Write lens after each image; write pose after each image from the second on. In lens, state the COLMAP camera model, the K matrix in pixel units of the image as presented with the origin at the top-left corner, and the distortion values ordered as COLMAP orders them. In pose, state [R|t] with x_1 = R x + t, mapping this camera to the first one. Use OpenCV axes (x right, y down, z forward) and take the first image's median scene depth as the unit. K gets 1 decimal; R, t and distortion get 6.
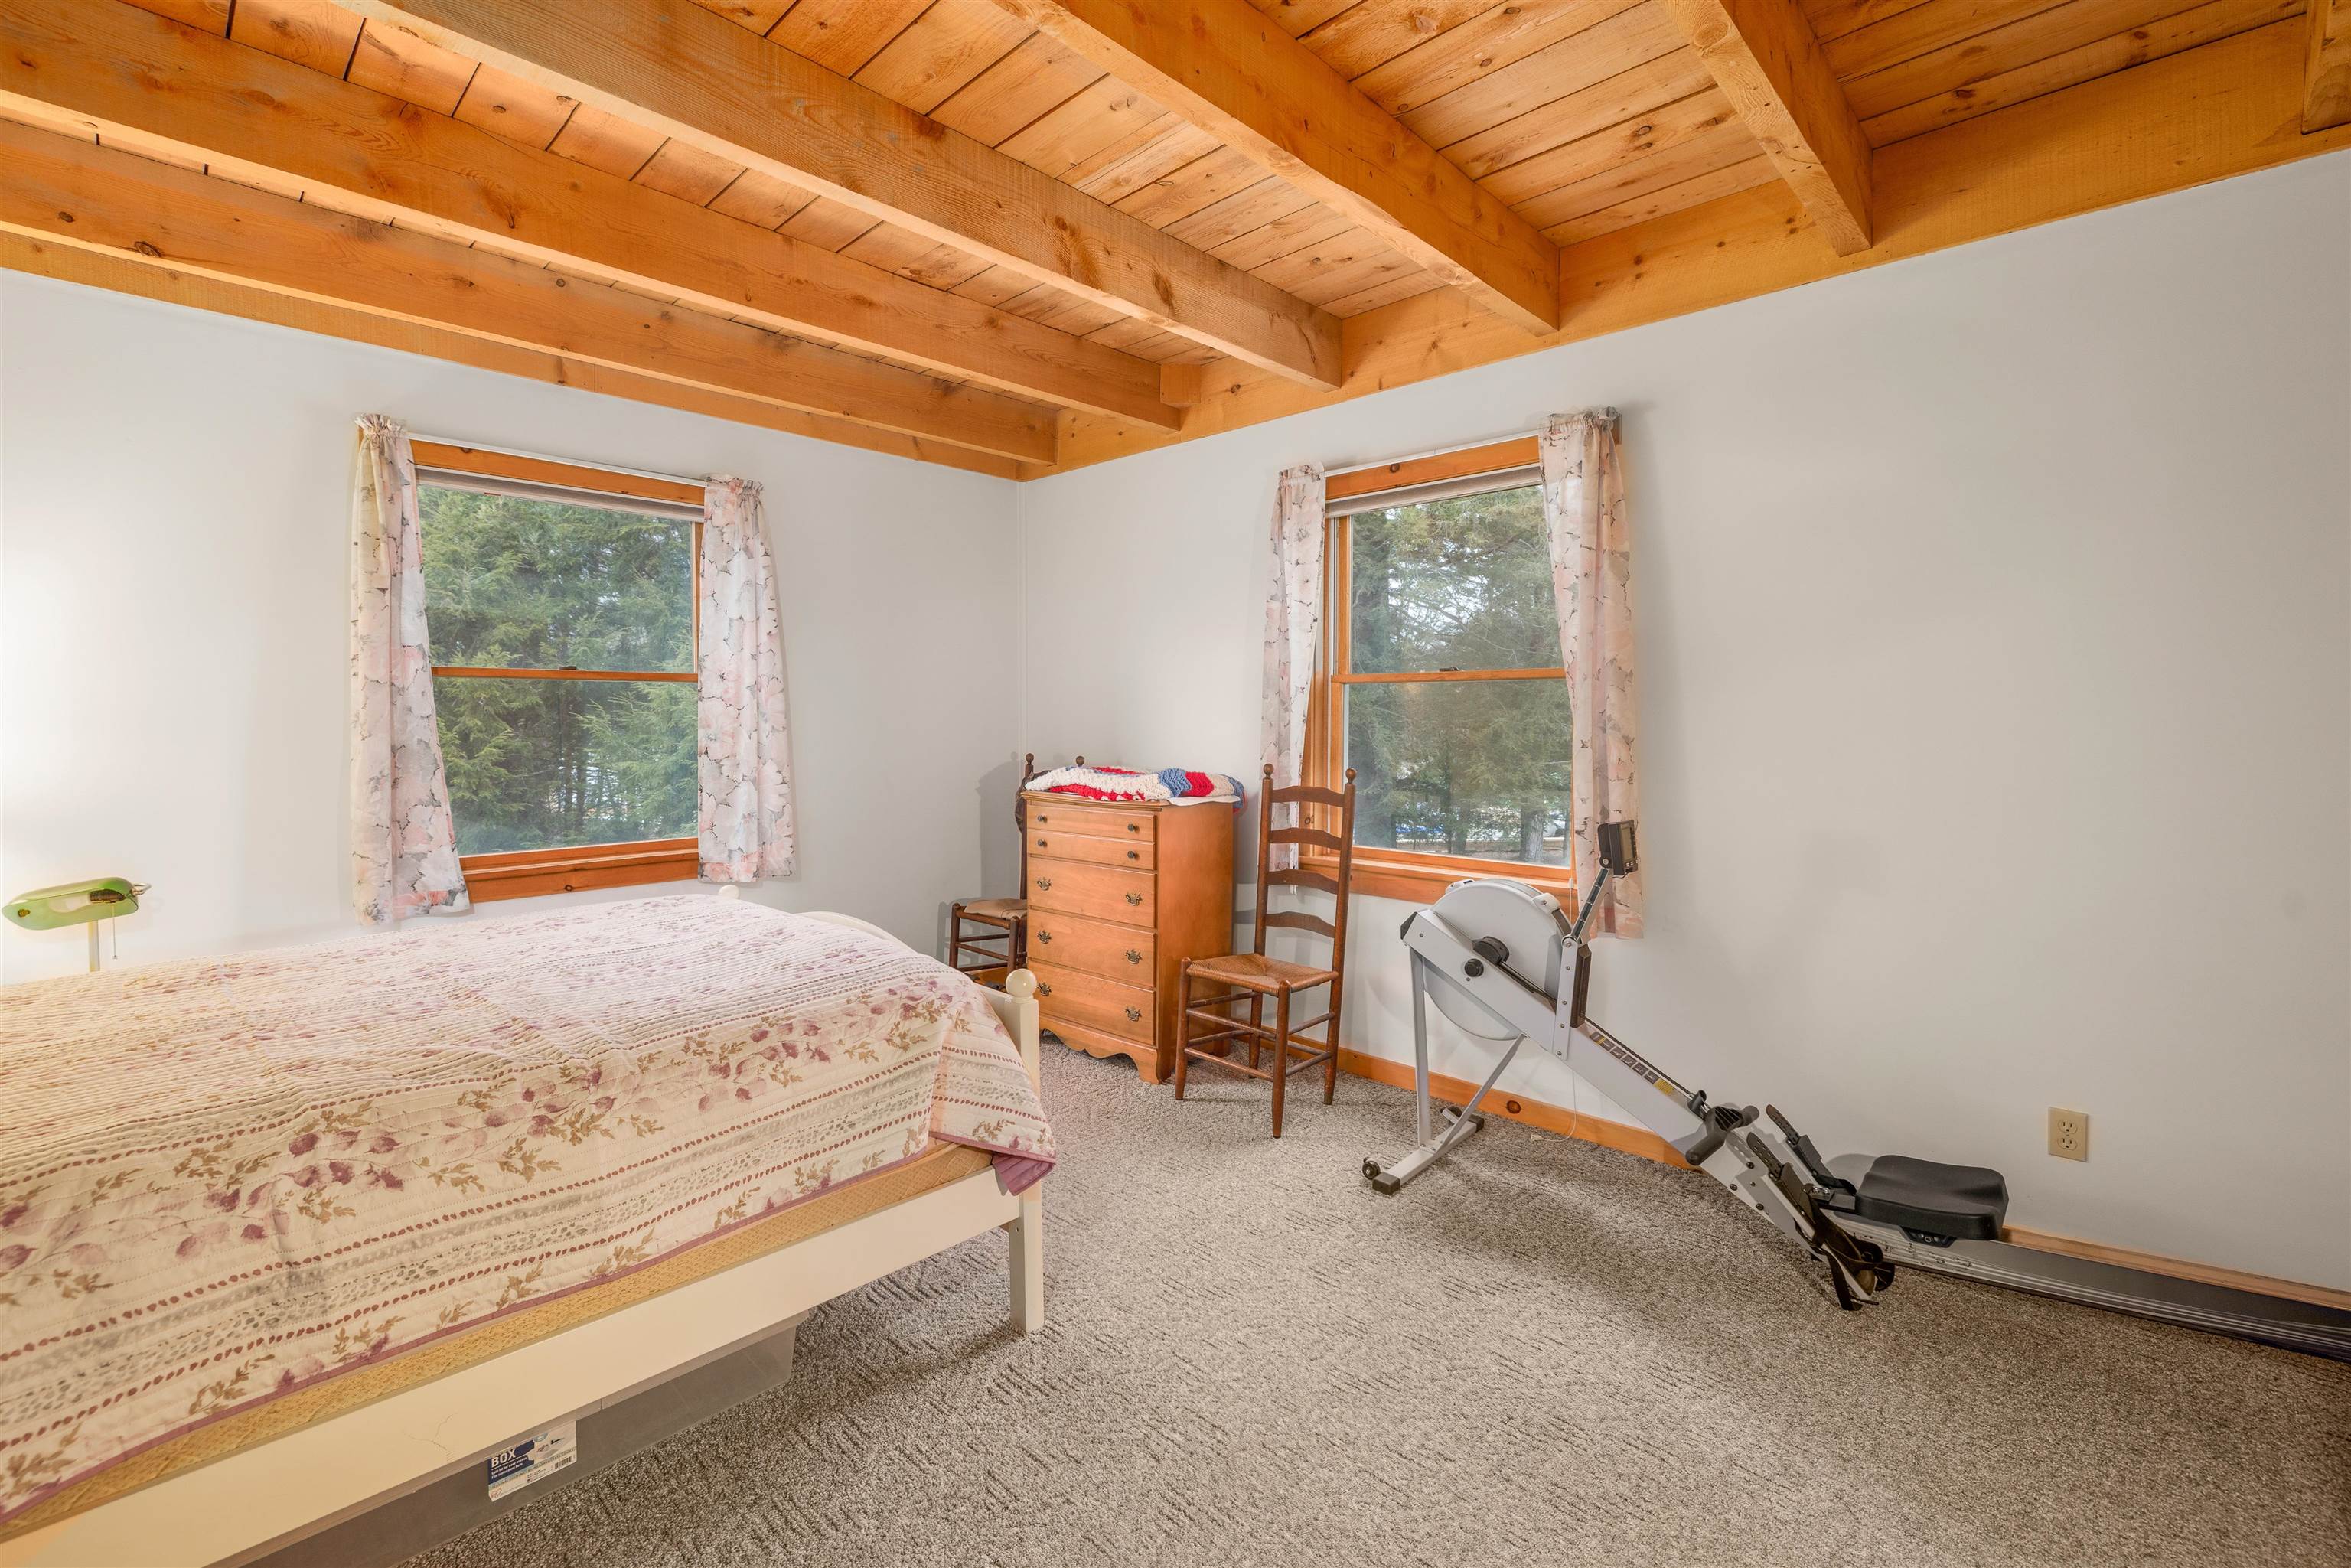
lens RADIAL K [[1045.0, 0, 1182.8], [0, 1045.0, 747.6], [0, 0, 1]] dist [0.000109, -0.000140]
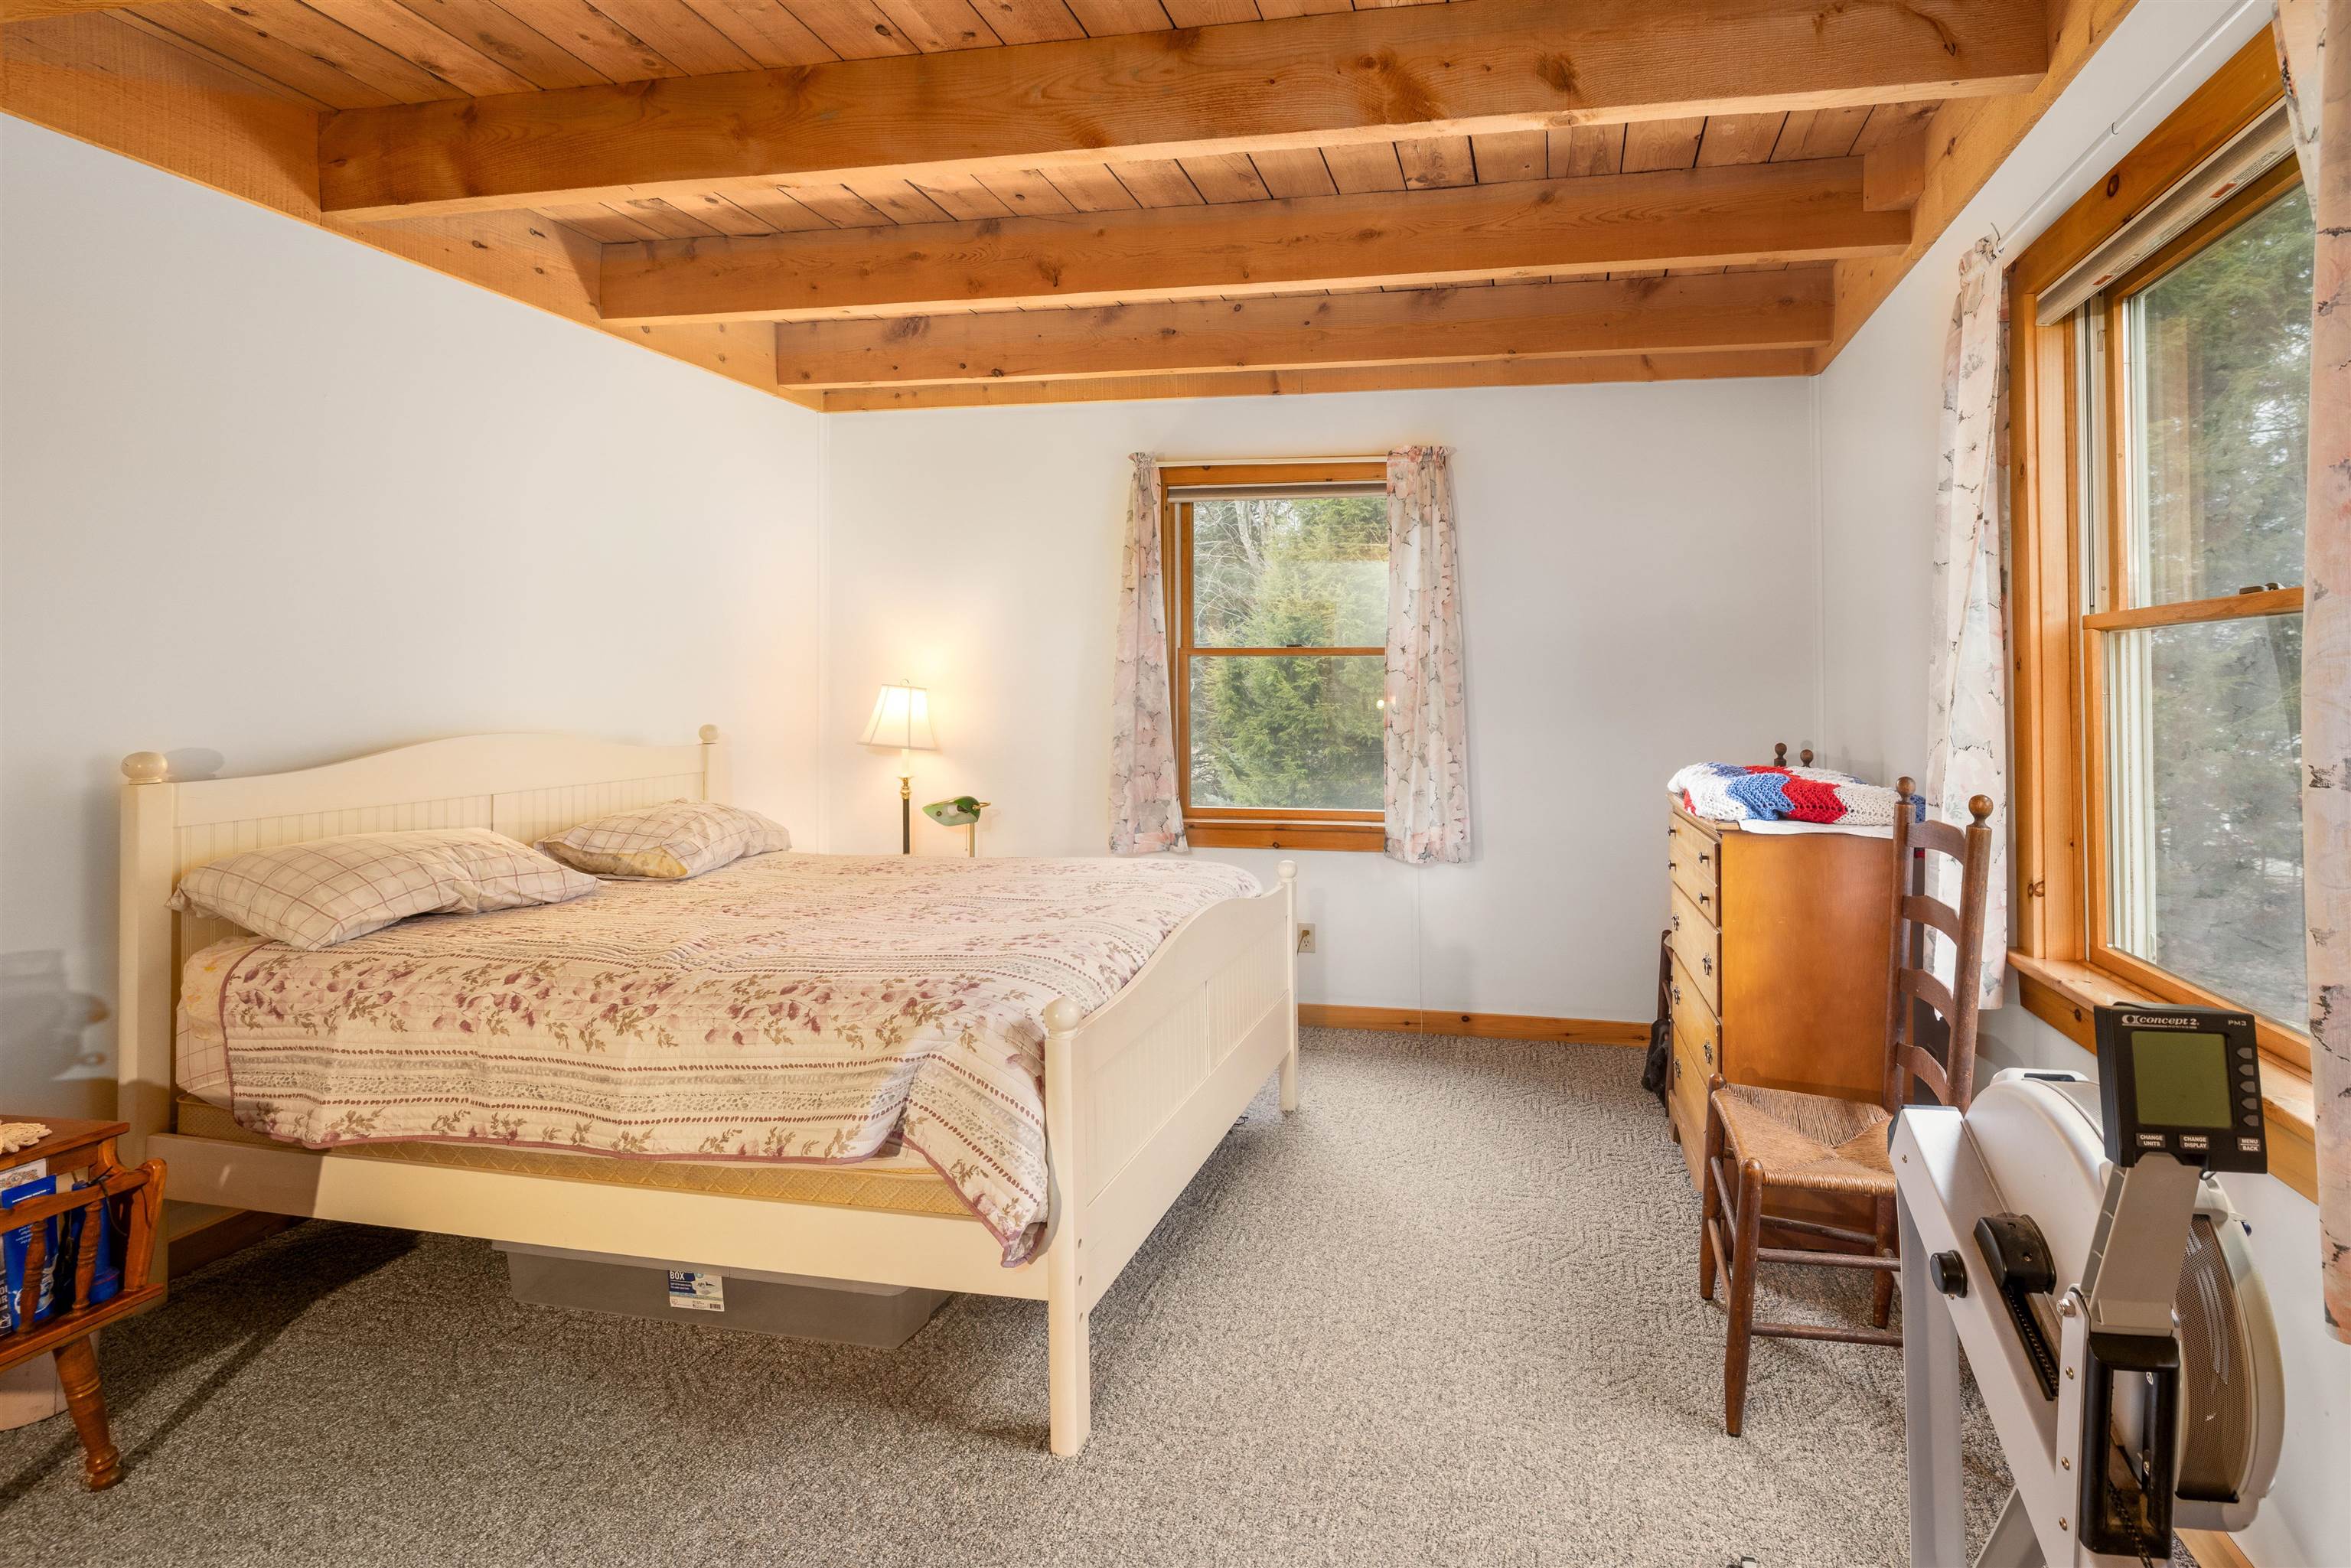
lens RADIAL K [[1061.4, 0, 1184.4], [0, 1061.4, 669.1], [0, 0, 1]] dist [-0.001818, 0.000035]
pose [[0.554075, -0.012210, -0.832377, 0.435150], [-0.028578, 0.999024, -0.033677, -0.015502], [0.831976, 0.042448, 0.553185, 0.437587]]
